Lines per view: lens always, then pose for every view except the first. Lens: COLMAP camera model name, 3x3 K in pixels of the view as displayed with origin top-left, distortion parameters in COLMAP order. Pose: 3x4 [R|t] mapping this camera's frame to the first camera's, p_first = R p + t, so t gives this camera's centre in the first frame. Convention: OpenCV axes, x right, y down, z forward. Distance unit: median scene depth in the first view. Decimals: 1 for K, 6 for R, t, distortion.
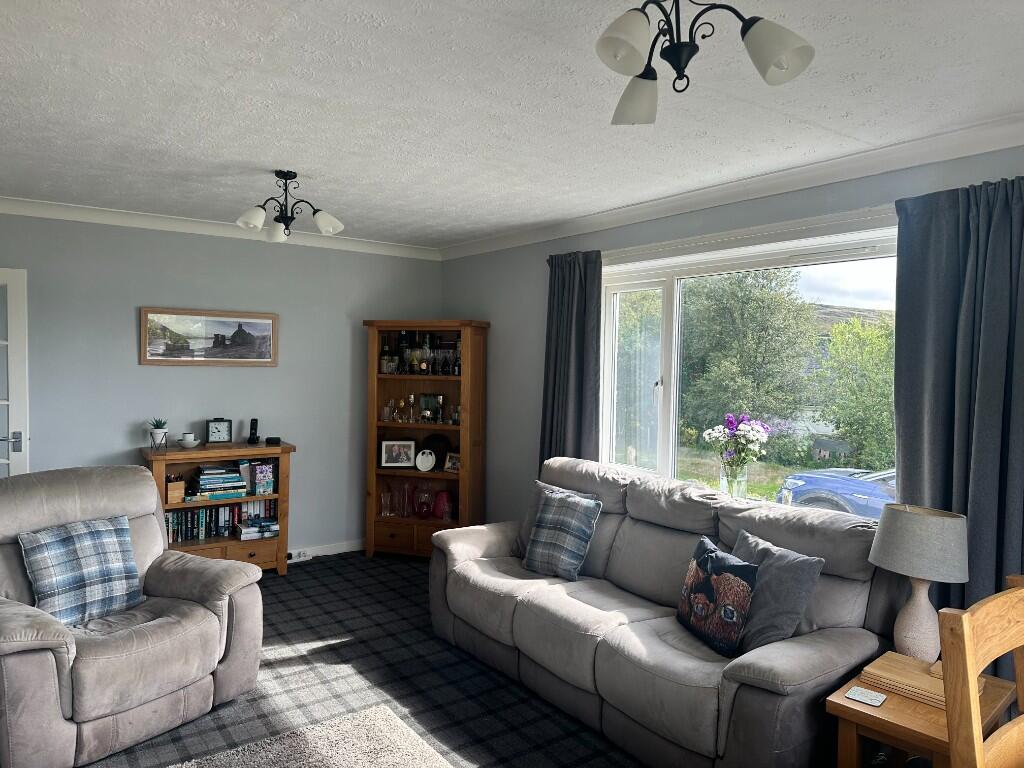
lens RADIAL K [[710.8, 0, 518.0], [0, 710.8, 383.4], [0, 0, 1]] dist [0.109045, -0.146800]
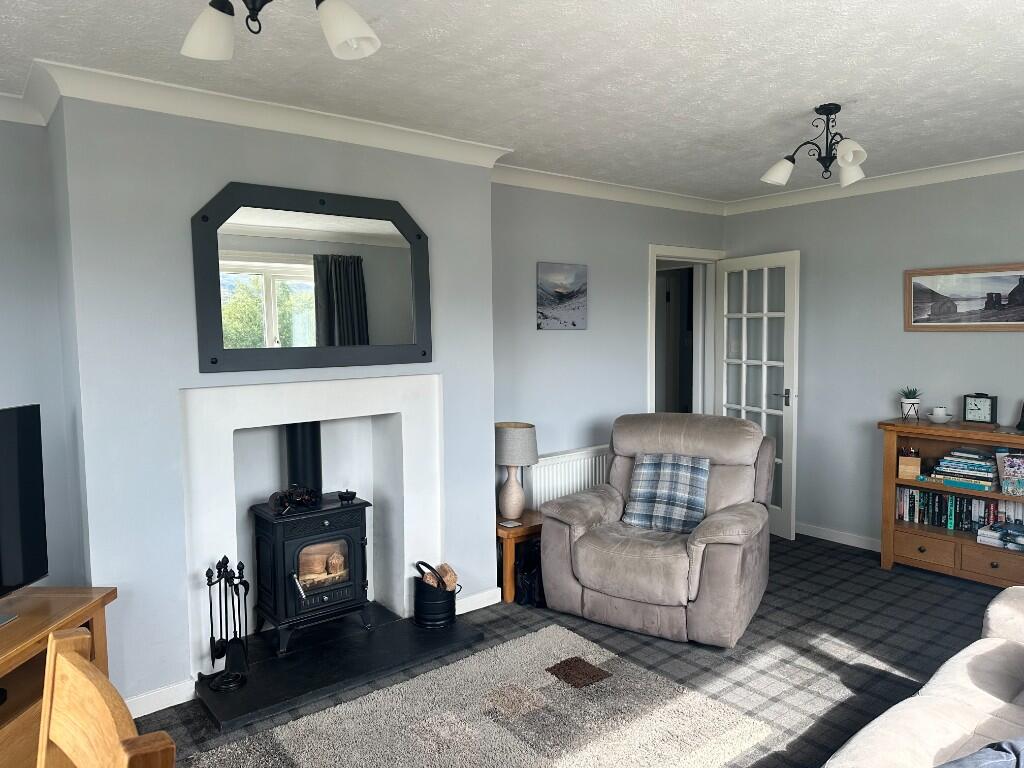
lens RADIAL K [[710.8, 0, 518.0], [0, 710.8, 383.4], [0, 0, 1]] dist [0.109045, -0.146800]
pose [[0.070235, 0.054969, -0.996015, 0.526728], [-0.025590, 0.998251, 0.053288, 0.007206], [0.997202, 0.021746, 0.071519, 0.552066]]
